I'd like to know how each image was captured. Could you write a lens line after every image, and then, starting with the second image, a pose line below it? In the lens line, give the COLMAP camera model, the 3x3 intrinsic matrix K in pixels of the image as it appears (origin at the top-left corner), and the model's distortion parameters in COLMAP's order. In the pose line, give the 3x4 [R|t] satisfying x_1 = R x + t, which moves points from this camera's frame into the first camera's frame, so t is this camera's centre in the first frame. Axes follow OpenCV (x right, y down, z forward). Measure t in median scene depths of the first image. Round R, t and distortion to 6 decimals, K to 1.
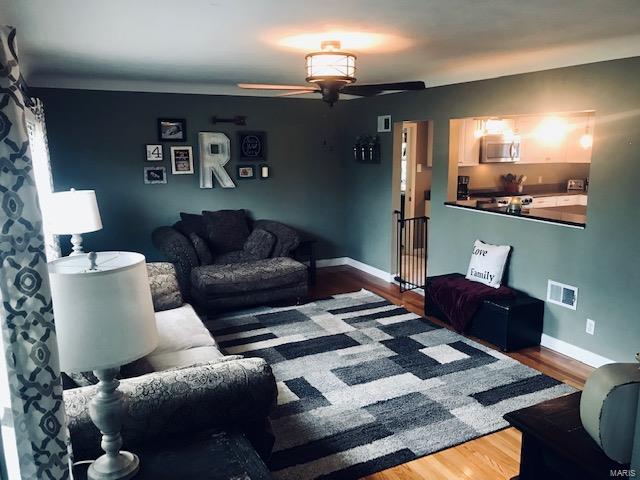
lens RADIAL K [[524.4, 0, 322.9], [0, 524.4, 236.8], [0, 0, 1]] dist [0.042375, 0.001000]
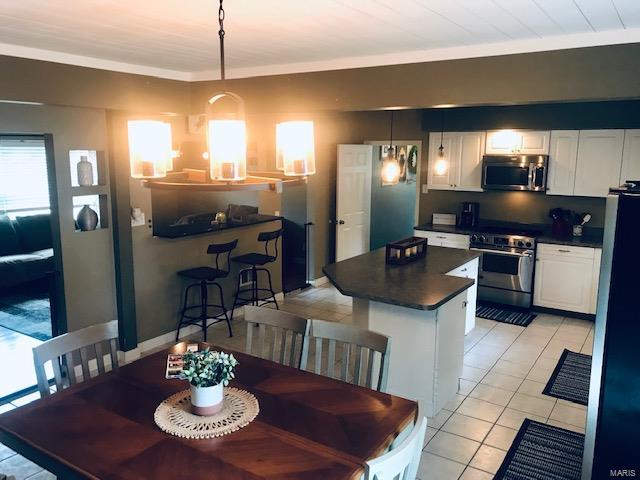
lens RADIAL K [[524.4, 0, 320.4], [0, 524.4, 238.6], [0, 0, 1]] dist [0.042375, 0.001000]
pose [[0.471180, 0.151259, -0.868971, 0.887375], [-0.169015, 0.982413, 0.079361, -0.085788], [0.865692, 0.109475, 0.488459, 0.398717]]
